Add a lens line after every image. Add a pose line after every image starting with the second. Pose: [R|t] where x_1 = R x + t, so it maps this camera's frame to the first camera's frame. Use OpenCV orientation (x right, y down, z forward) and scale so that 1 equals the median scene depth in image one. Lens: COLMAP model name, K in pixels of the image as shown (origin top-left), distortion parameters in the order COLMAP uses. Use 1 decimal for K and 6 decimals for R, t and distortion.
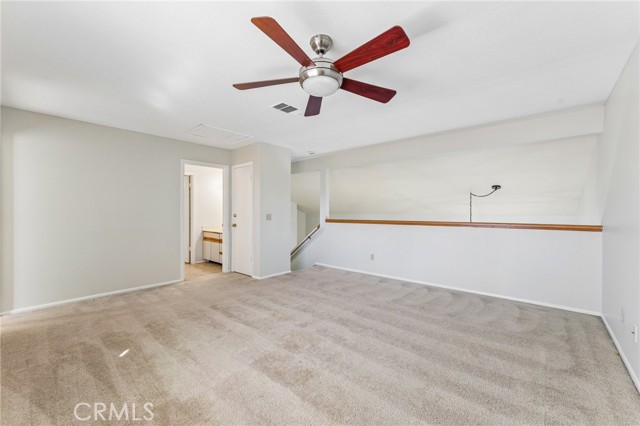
lens RADIAL K [[257.8, 0, 320.0], [0, 257.8, 213.0], [0, 0, 1]] dist [0.000319, -0.000157]
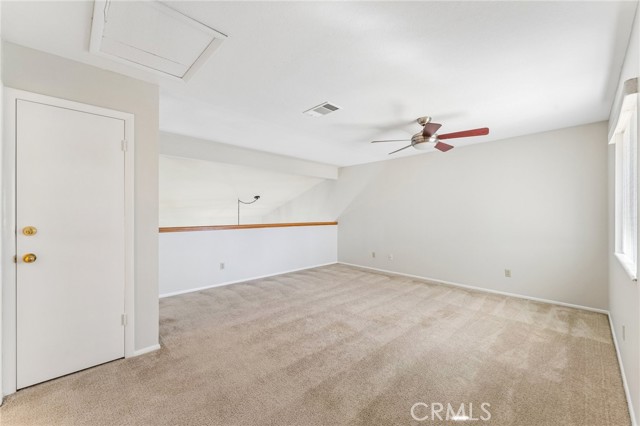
lens RADIAL K [[246.2, 0, 320.0], [0, 246.2, 213.0], [0, 0, 1]] dist [-0.000092, -0.000047]
pose [[0.107601, 0.002151, 0.994192, -0.673942], [0.006227, 0.999977, -0.002837, -0.012588], [-0.994175, 0.006496, 0.107585, 0.604493]]
